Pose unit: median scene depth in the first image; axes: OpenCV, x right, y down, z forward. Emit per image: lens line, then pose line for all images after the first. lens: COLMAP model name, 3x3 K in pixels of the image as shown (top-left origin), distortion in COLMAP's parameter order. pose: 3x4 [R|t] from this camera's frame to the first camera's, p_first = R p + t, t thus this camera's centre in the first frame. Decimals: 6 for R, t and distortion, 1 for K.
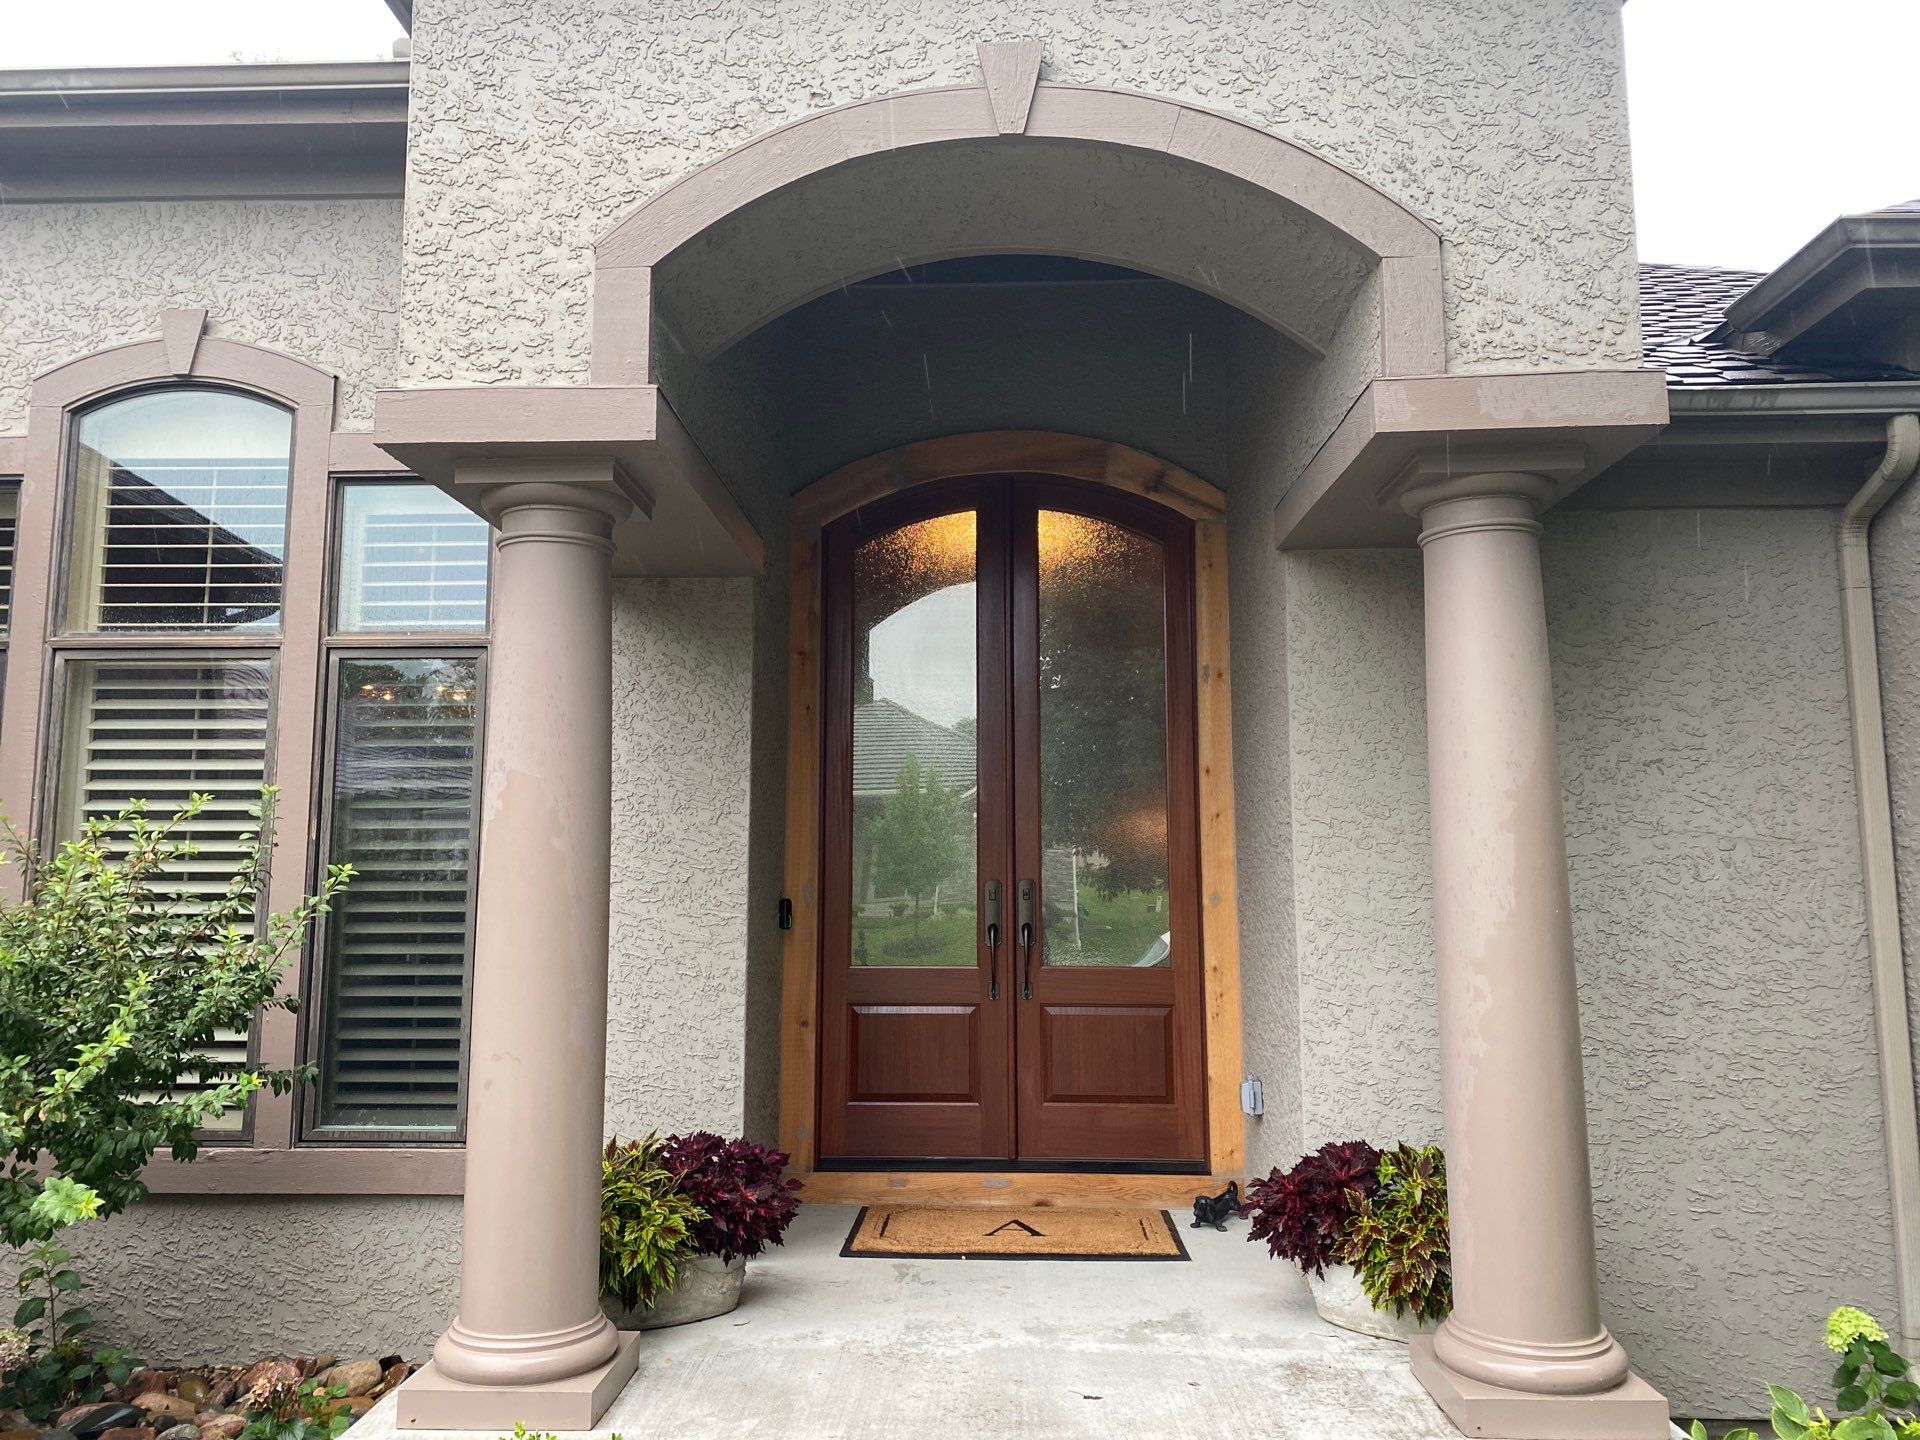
lens RADIAL K [[1545.5, 0, 942.8], [0, 1545.5, 692.5], [0, 0, 1]] dist [0.099094, -0.078137]
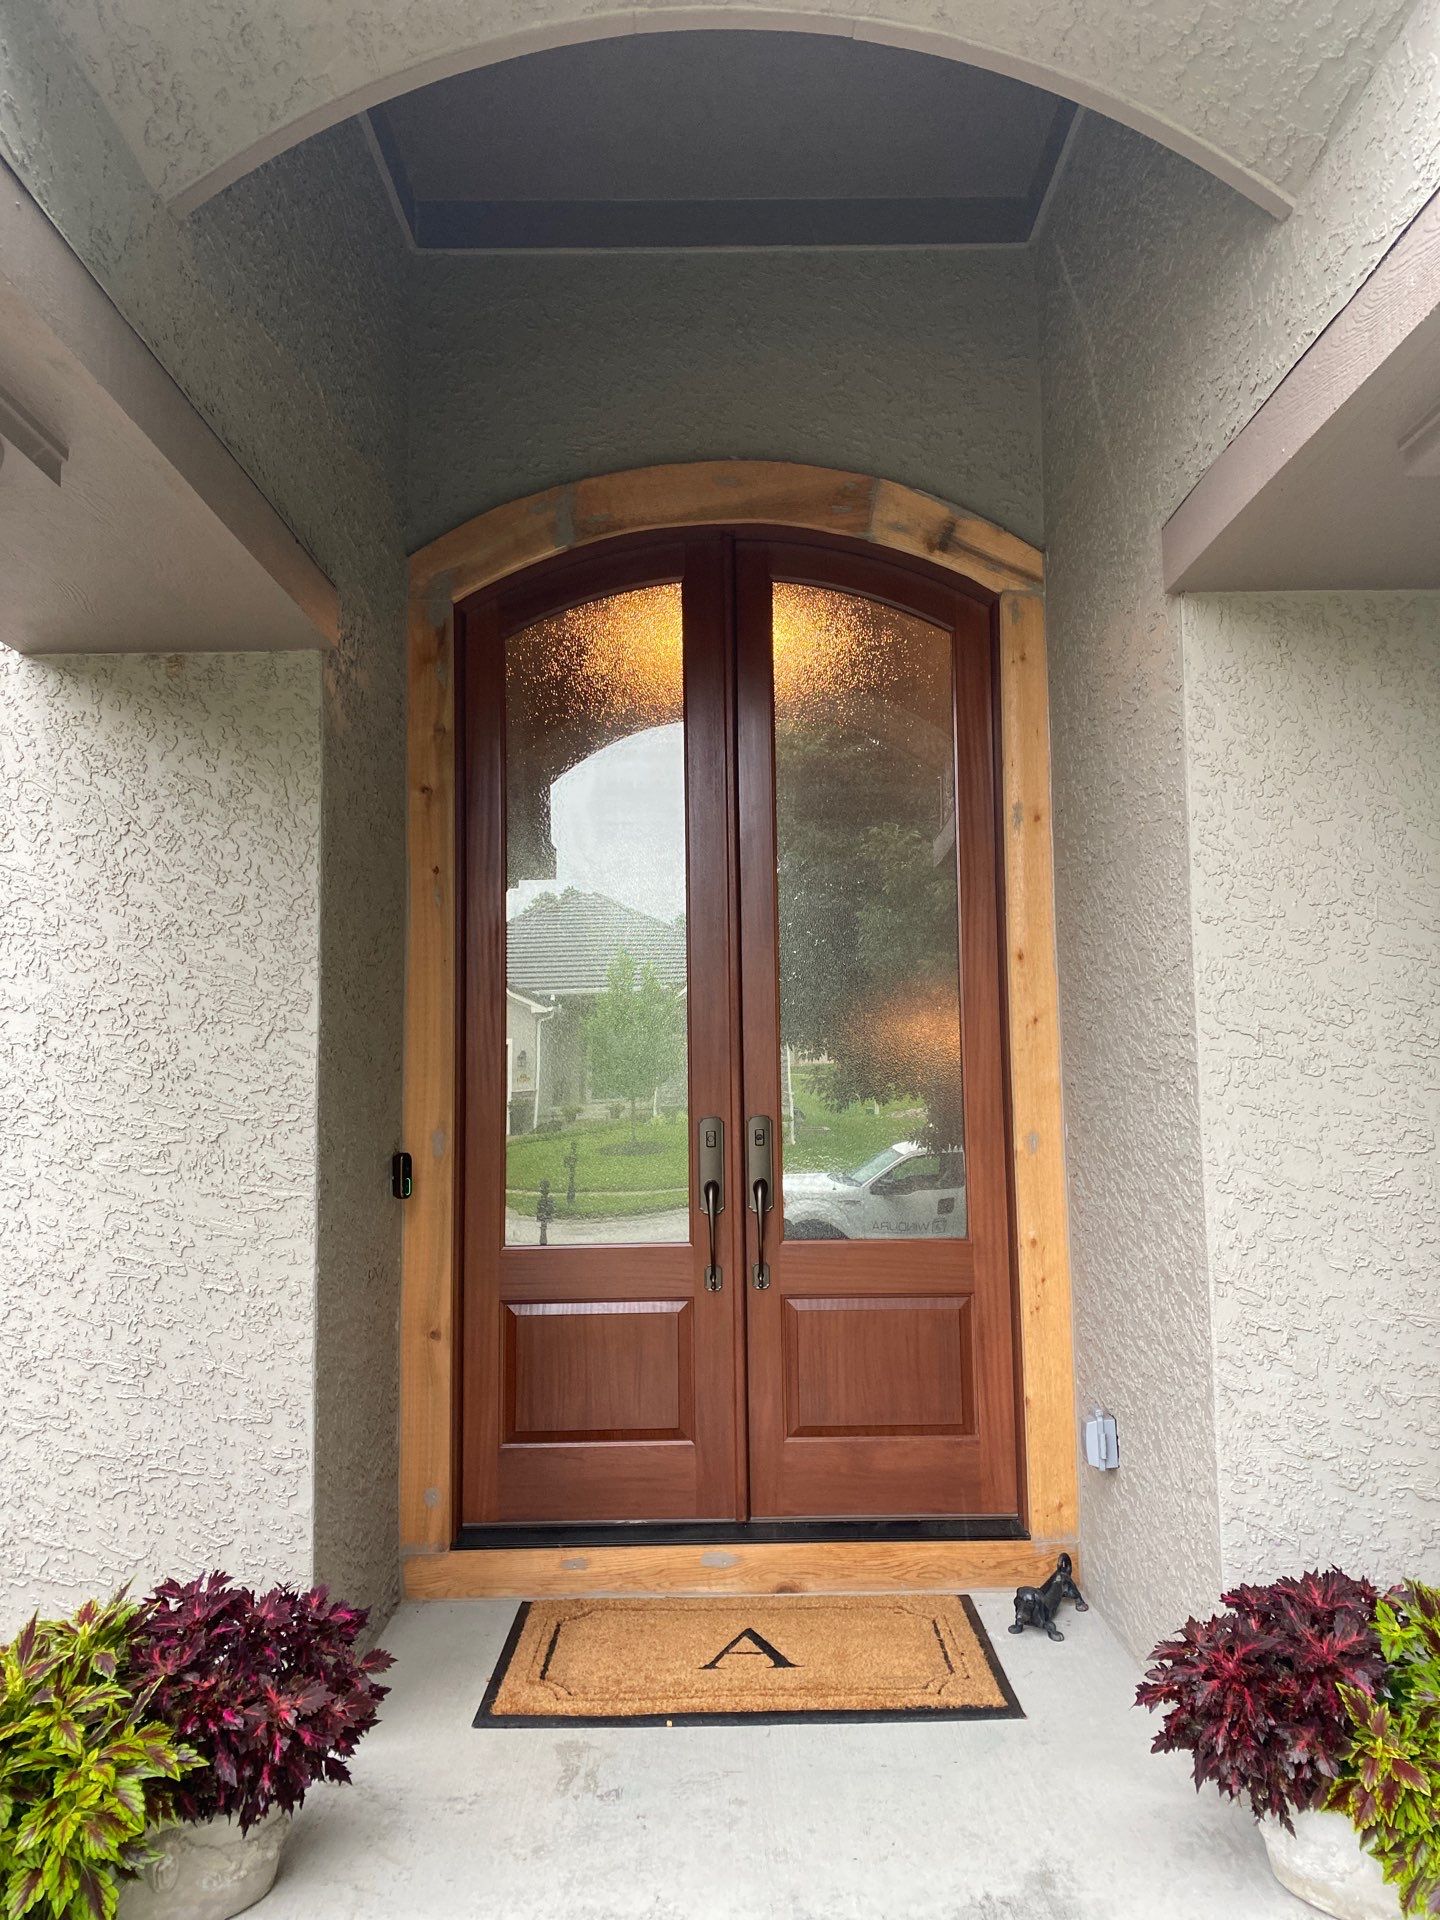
lens RADIAL K [[1545.5, 0, 713.6], [0, 1545.5, 966.4], [0, 0, 1]] dist [0.099094, -0.078137]
pose [[0.999341, -0.010818, 0.034640, 0.012207], [0.009105, 0.998746, 0.049236, 0.023504], [-0.035129, -0.048888, 0.998186, 0.374541]]
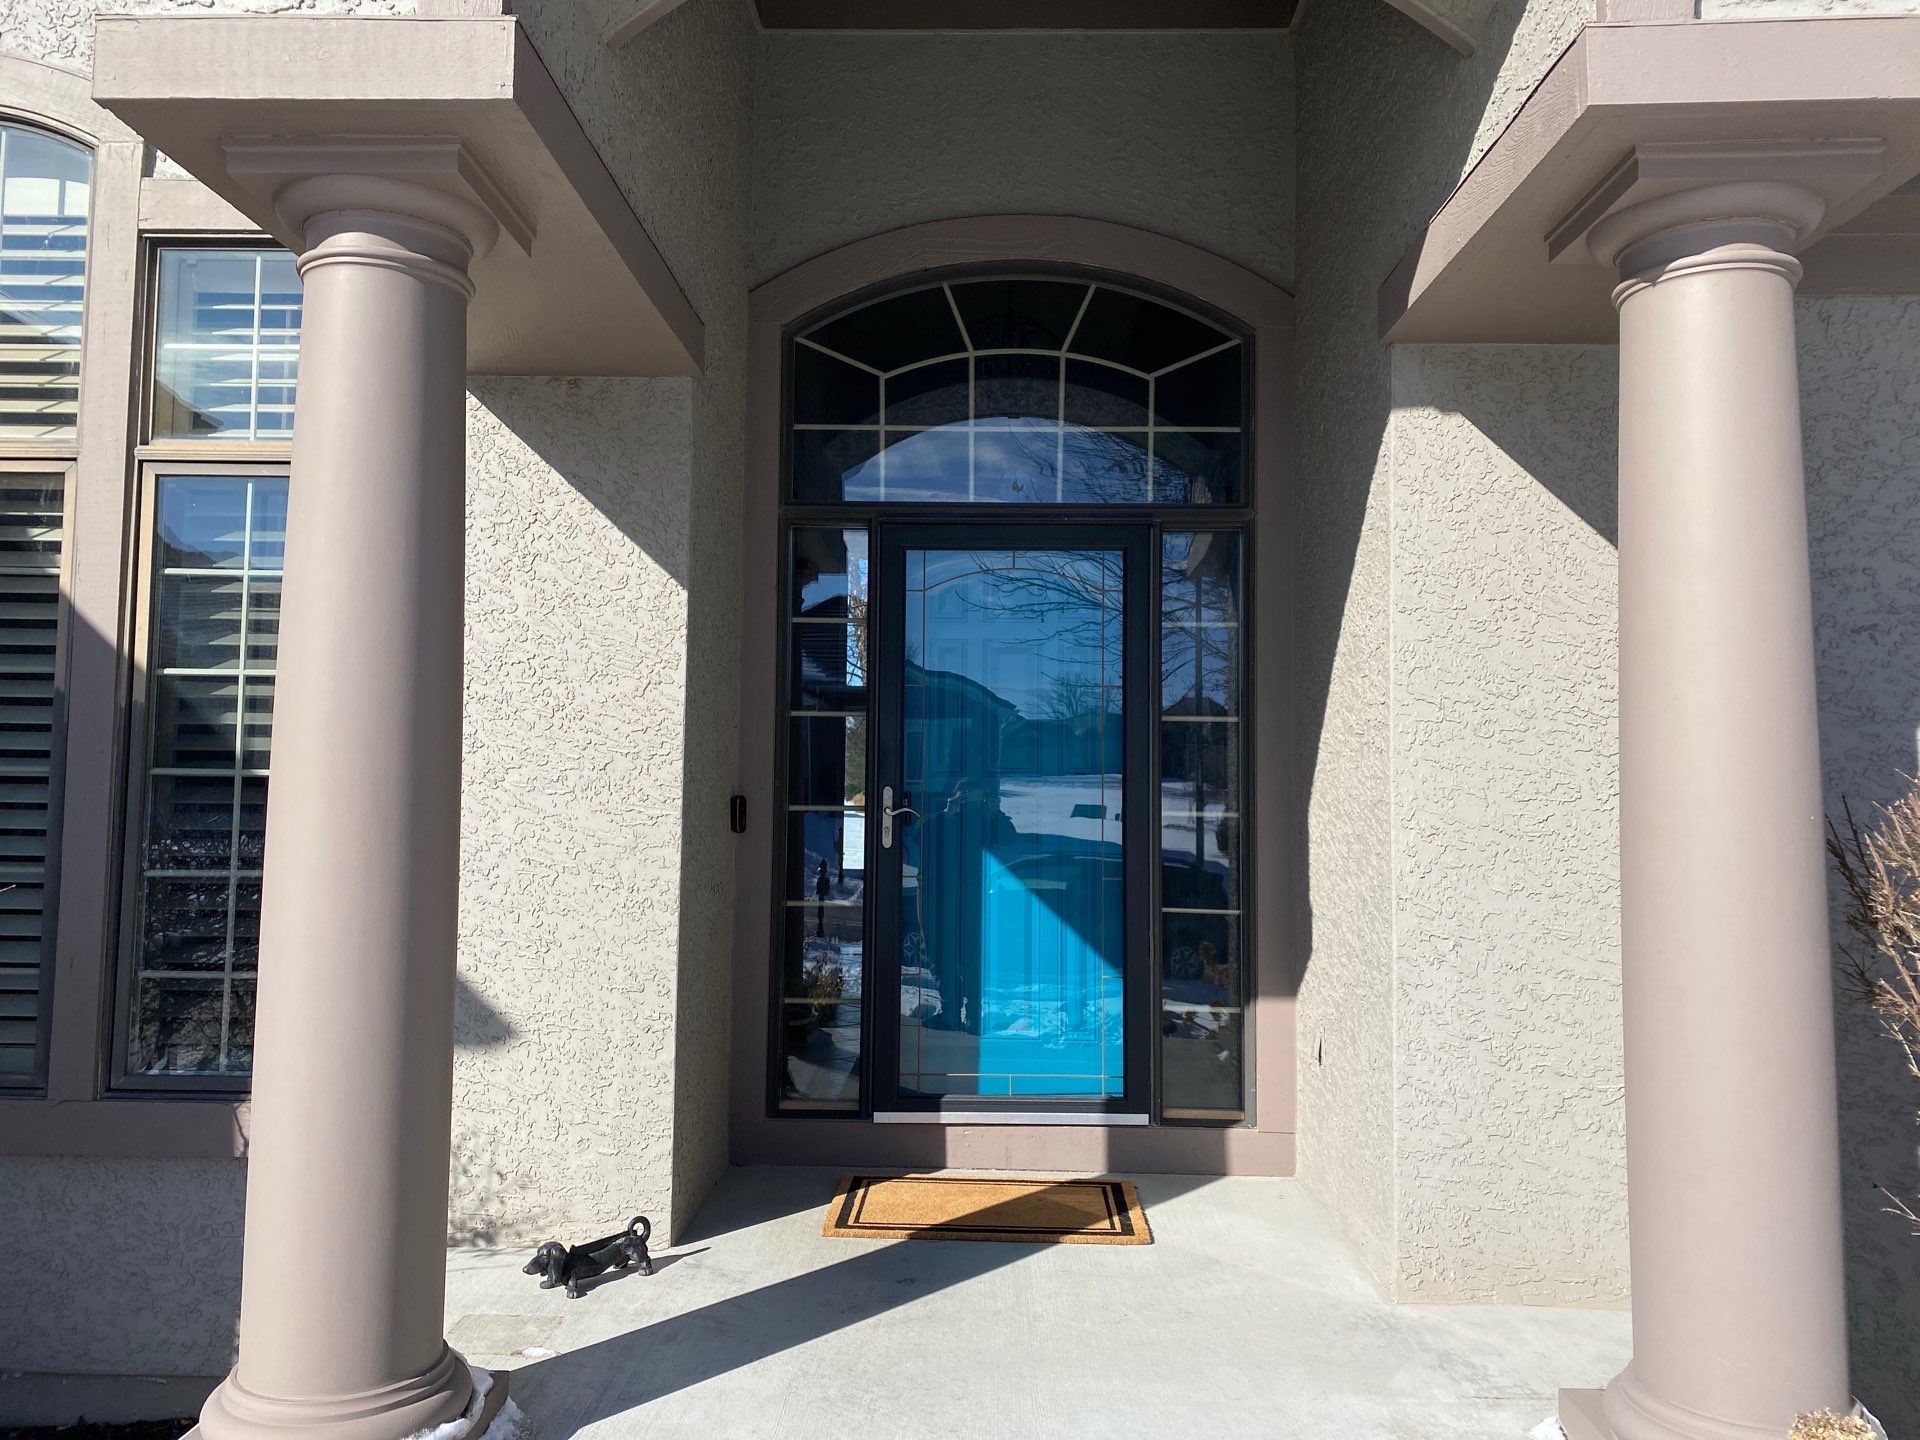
lens RADIAL K [[1545.5, 0, 939.5], [0, 1545.5, 715.6], [0, 0, 1]] dist [0.099094, -0.078137]
pose [[0.999886, 0.014737, 0.003358, 0.000382], [-0.014938, 0.997374, 0.070871, 0.037603], [-0.002305, -0.070913, 0.997480, 0.224428]]
